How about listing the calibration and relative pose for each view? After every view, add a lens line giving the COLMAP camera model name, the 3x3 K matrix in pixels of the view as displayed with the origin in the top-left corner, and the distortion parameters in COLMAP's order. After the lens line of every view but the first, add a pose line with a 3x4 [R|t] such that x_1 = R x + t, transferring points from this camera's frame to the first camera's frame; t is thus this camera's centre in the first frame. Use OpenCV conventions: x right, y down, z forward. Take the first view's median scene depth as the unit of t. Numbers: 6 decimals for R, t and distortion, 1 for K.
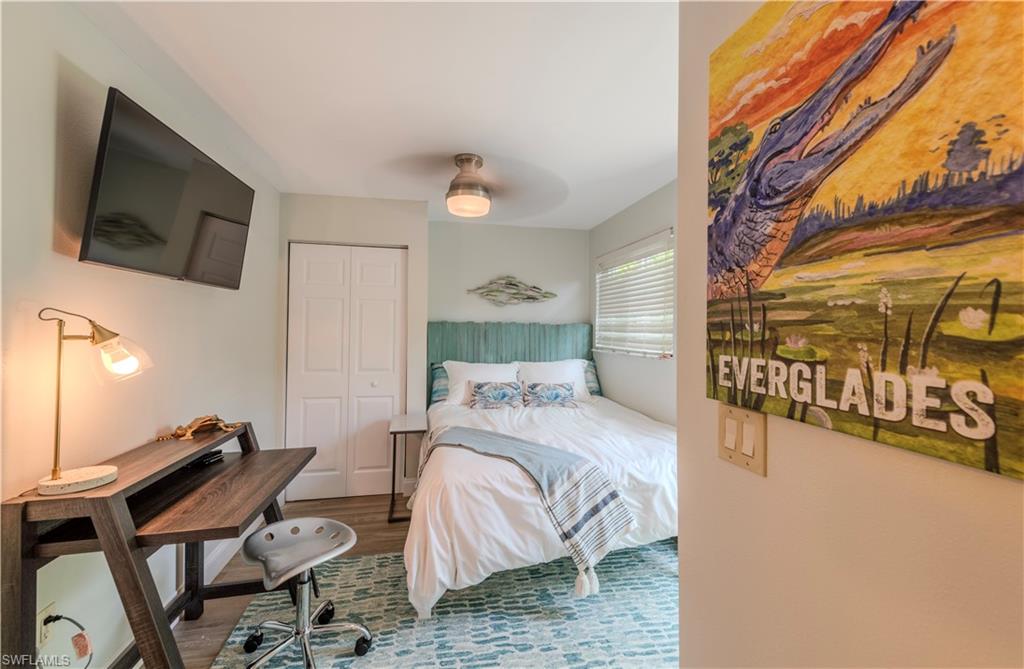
lens RADIAL K [[401.9, 0, 510.5], [0, 401.9, 326.9], [0, 0, 1]] dist [0.000462, -0.000069]
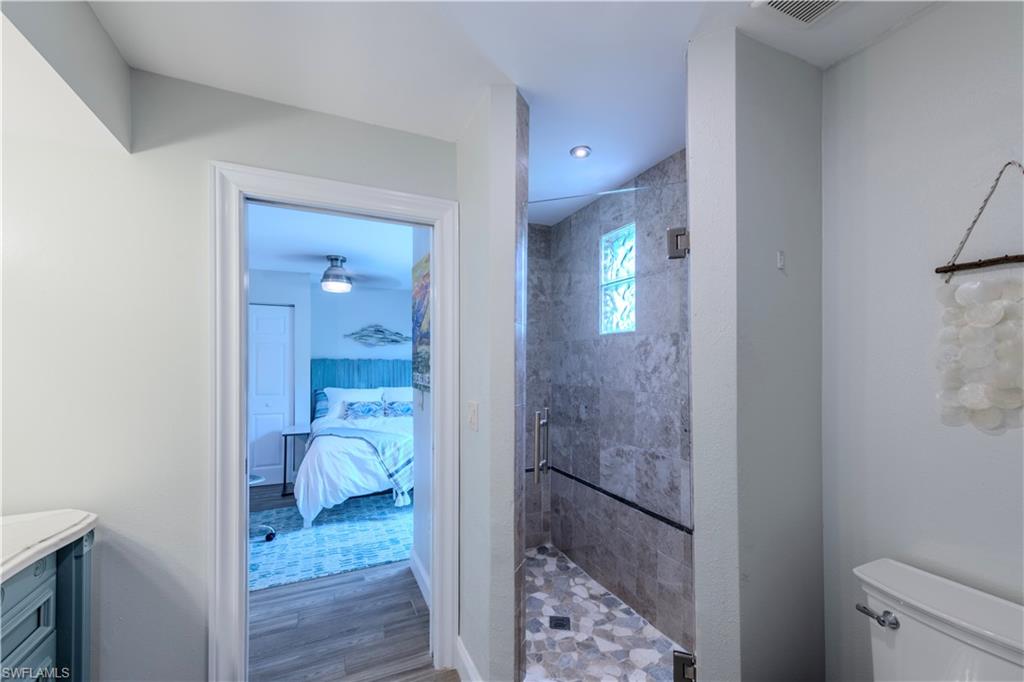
lens RADIAL K [[410.5, 0, 523.7], [0, 410.5, 364.7], [0, 0, 1]] dist [-0.001937, -0.000153]
pose [[0.966204, -0.007197, 0.257680, 0.165953], [0.004547, 0.999930, 0.010881, -0.006914], [-0.257740, -0.009341, 0.966169, -0.666424]]
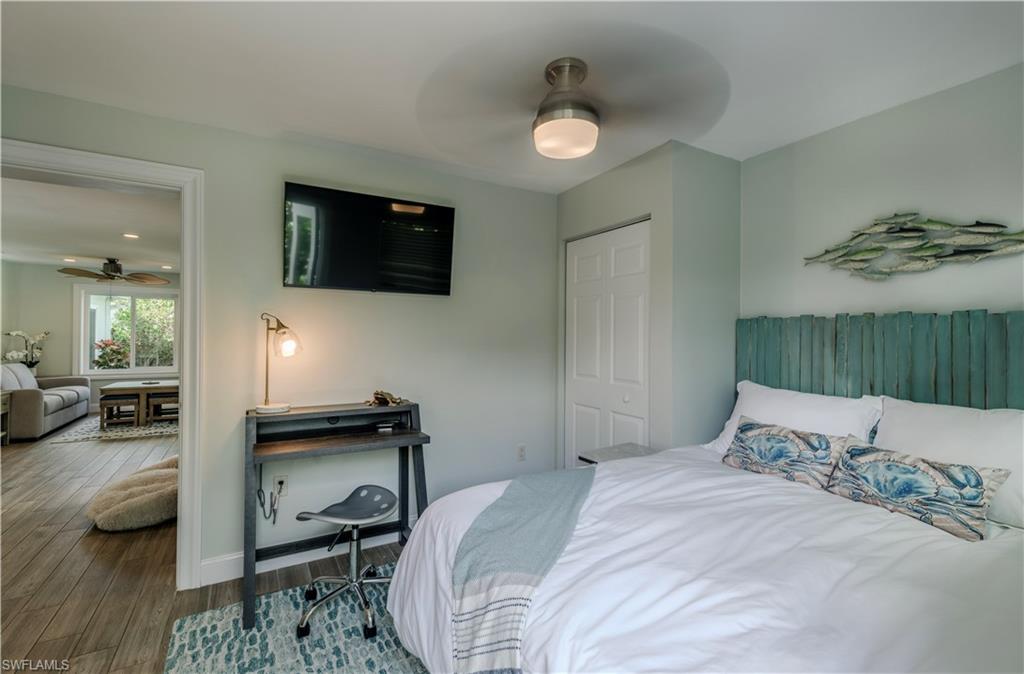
lens RADIAL K [[460.6, 0, 509.0], [0, 460.6, 337.8], [0, 0, 1]] dist [0.005522, 0.000210]
pose [[0.309369, -0.002554, -0.950939, 0.517195], [-0.003445, 0.999987, -0.003807, 0.029595], [0.950936, 0.004454, 0.309356, 0.575909]]
